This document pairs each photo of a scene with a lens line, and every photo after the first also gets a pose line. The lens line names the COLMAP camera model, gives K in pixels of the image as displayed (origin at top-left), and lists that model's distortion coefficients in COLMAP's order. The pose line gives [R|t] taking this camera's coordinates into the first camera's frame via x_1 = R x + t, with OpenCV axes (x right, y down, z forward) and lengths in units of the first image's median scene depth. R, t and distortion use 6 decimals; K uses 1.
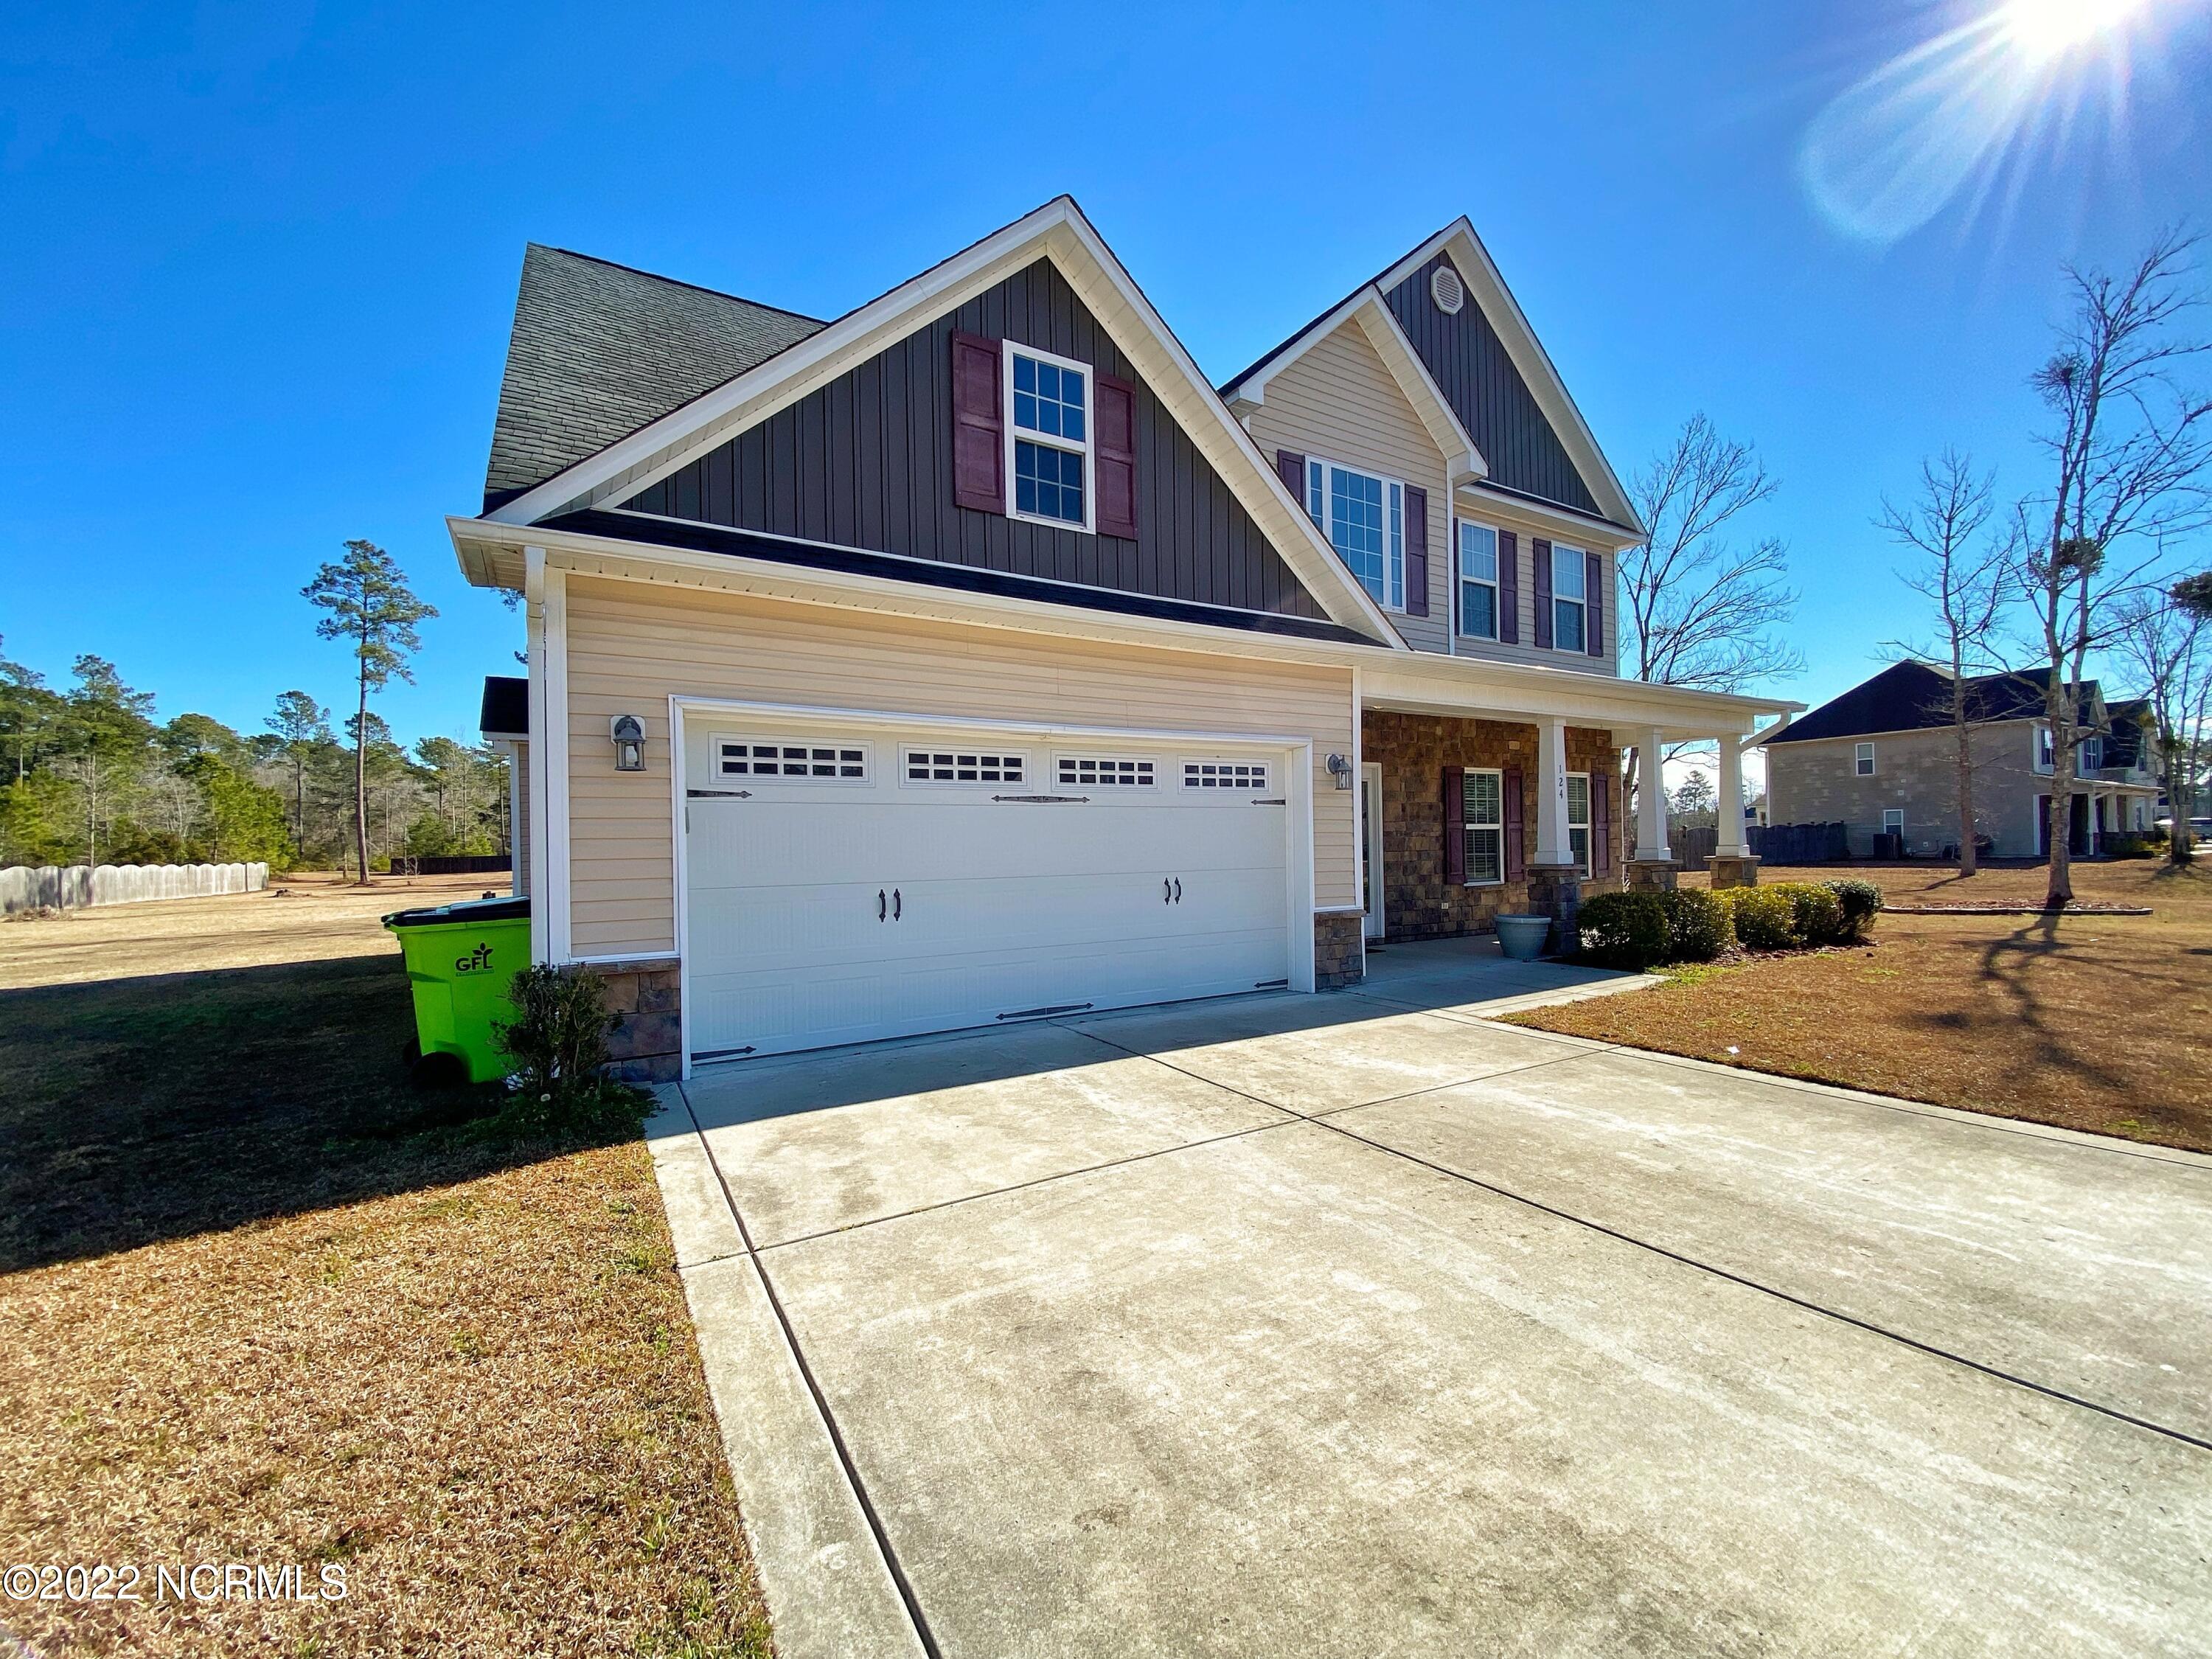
lens RADIAL K [[890.1, 0, 1102.5], [0, 890.1, 855.5], [0, 0, 1]] dist [0.052144, -0.038127]
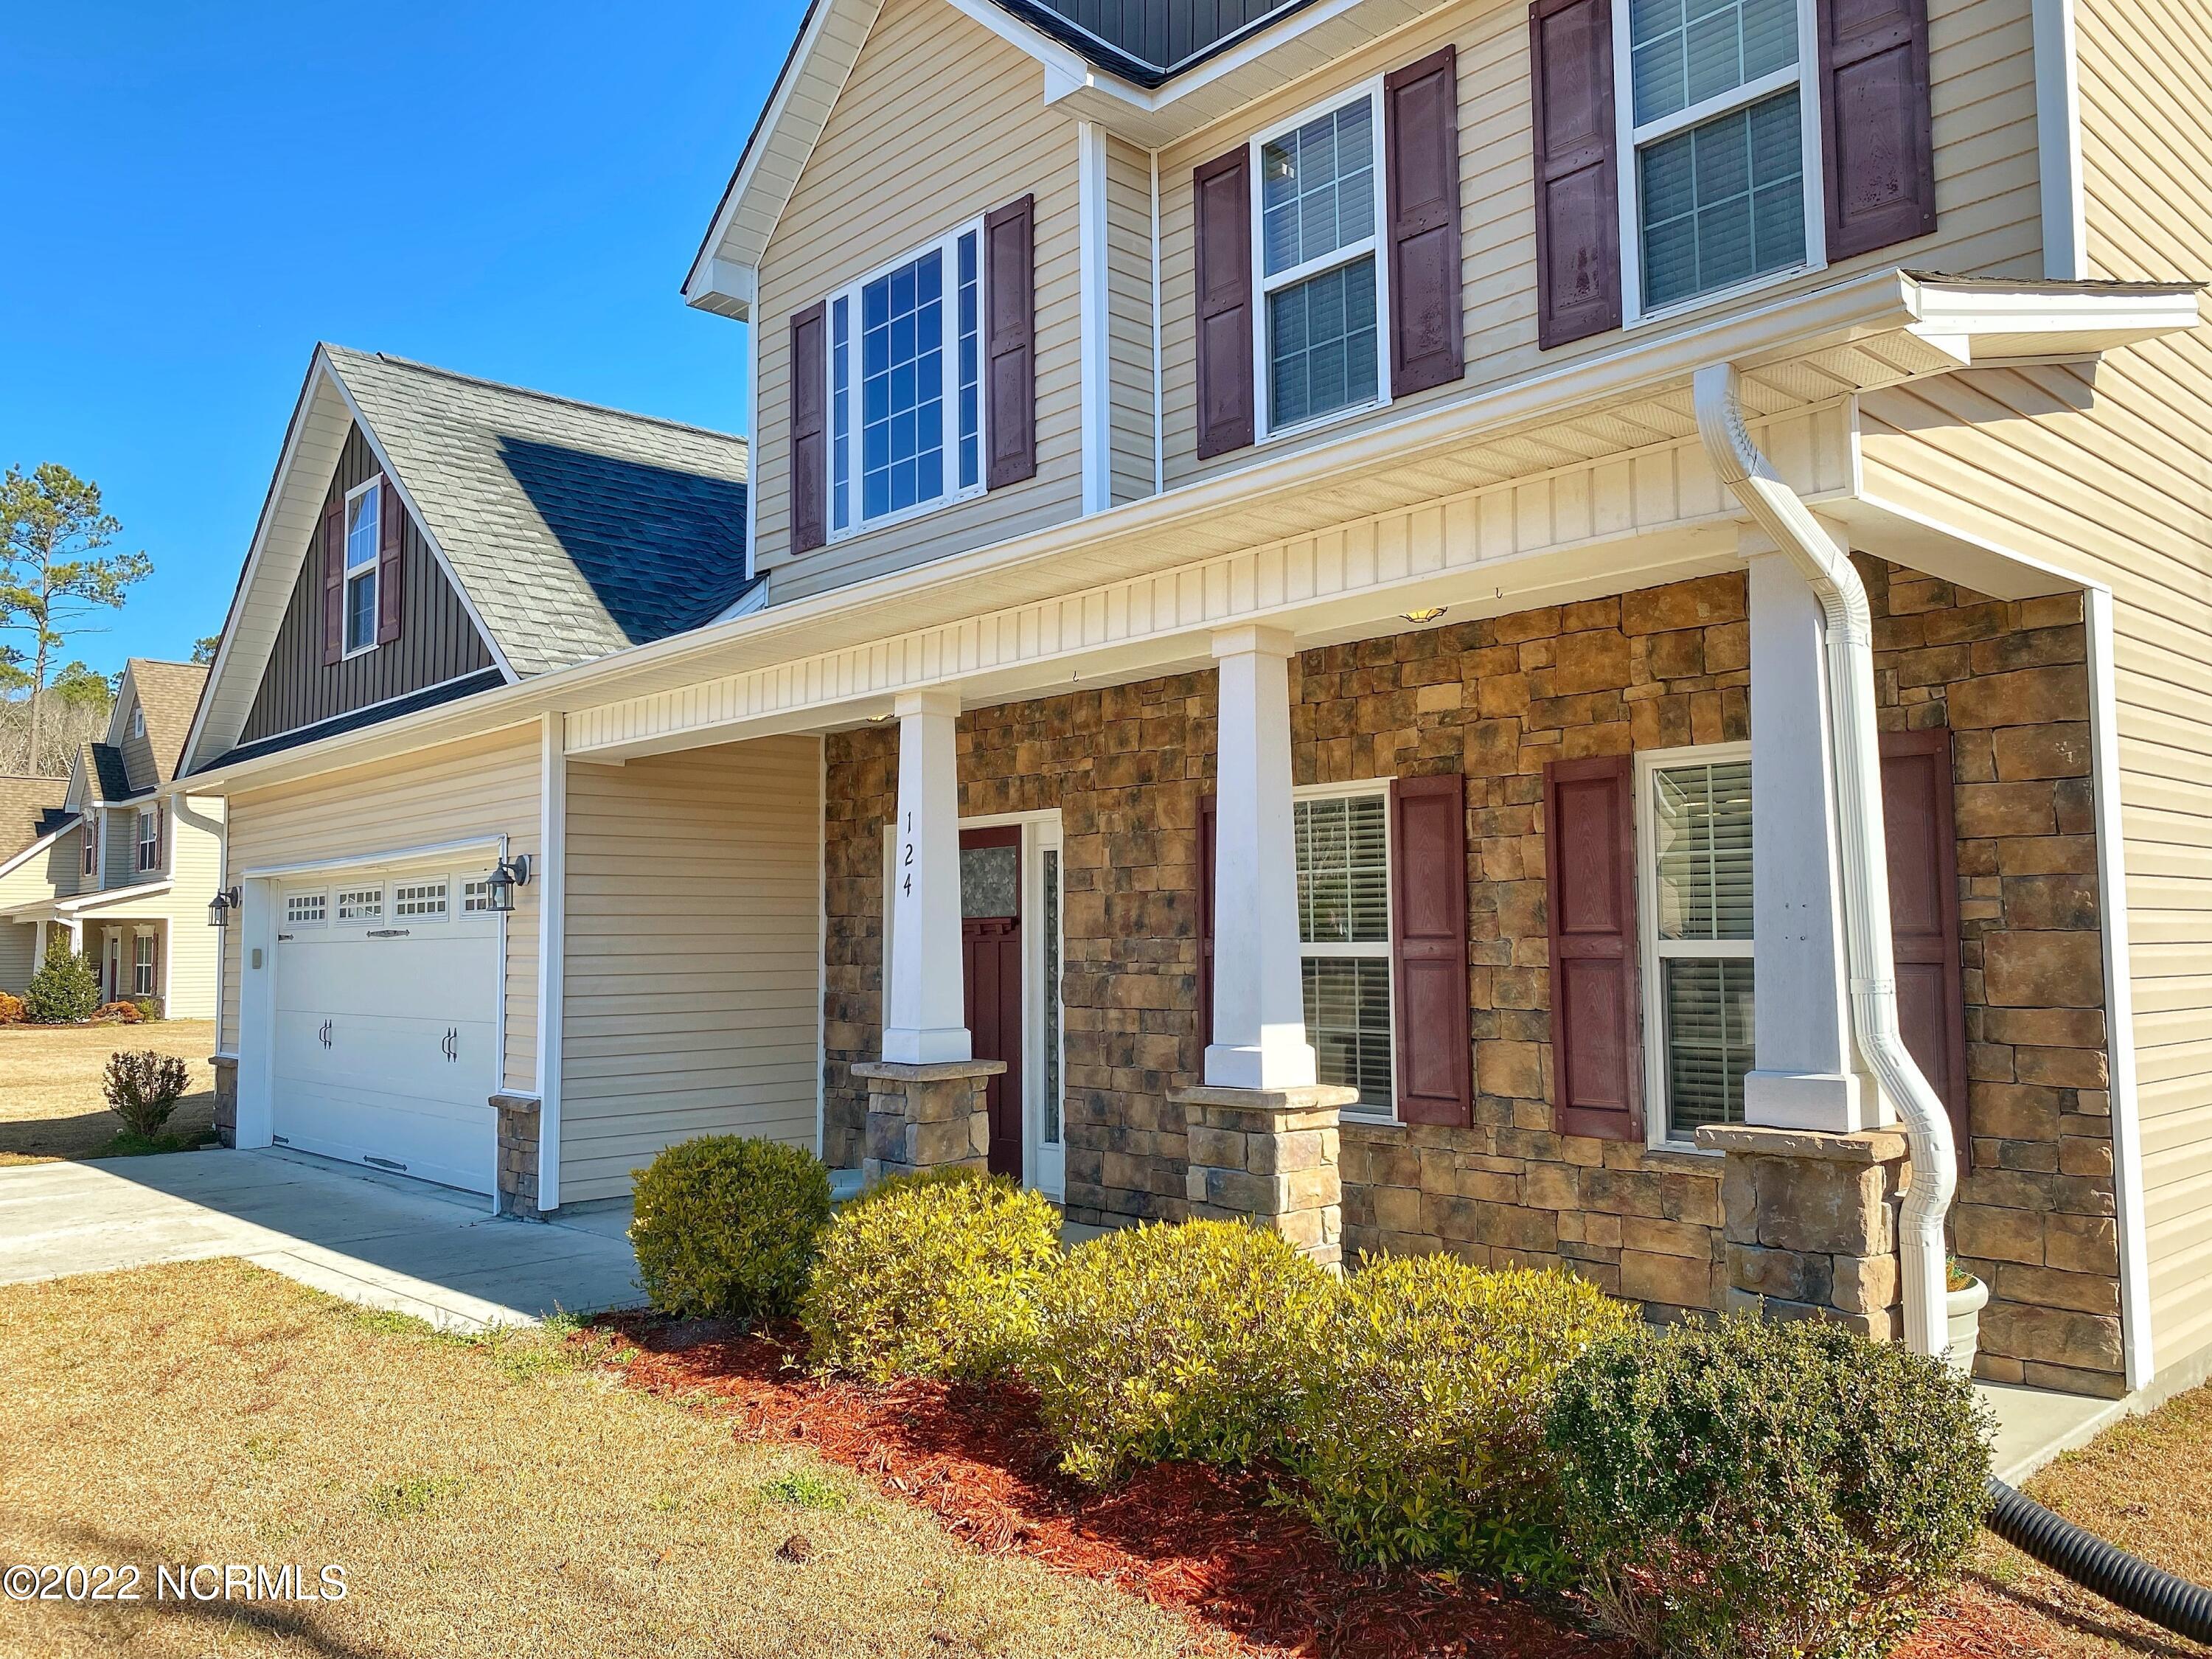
lens RADIAL K [[1646.1, 0, 1106.0], [0, 1646.1, 829.5], [0, 0, 1]] dist [0.160921, -0.363462]
pose [[0.210408, -0.053623, -0.976142, 1.537746], [-0.001585, 0.998475, -0.055191, -0.064366], [0.977612, 0.013160, 0.210002, 1.155887]]
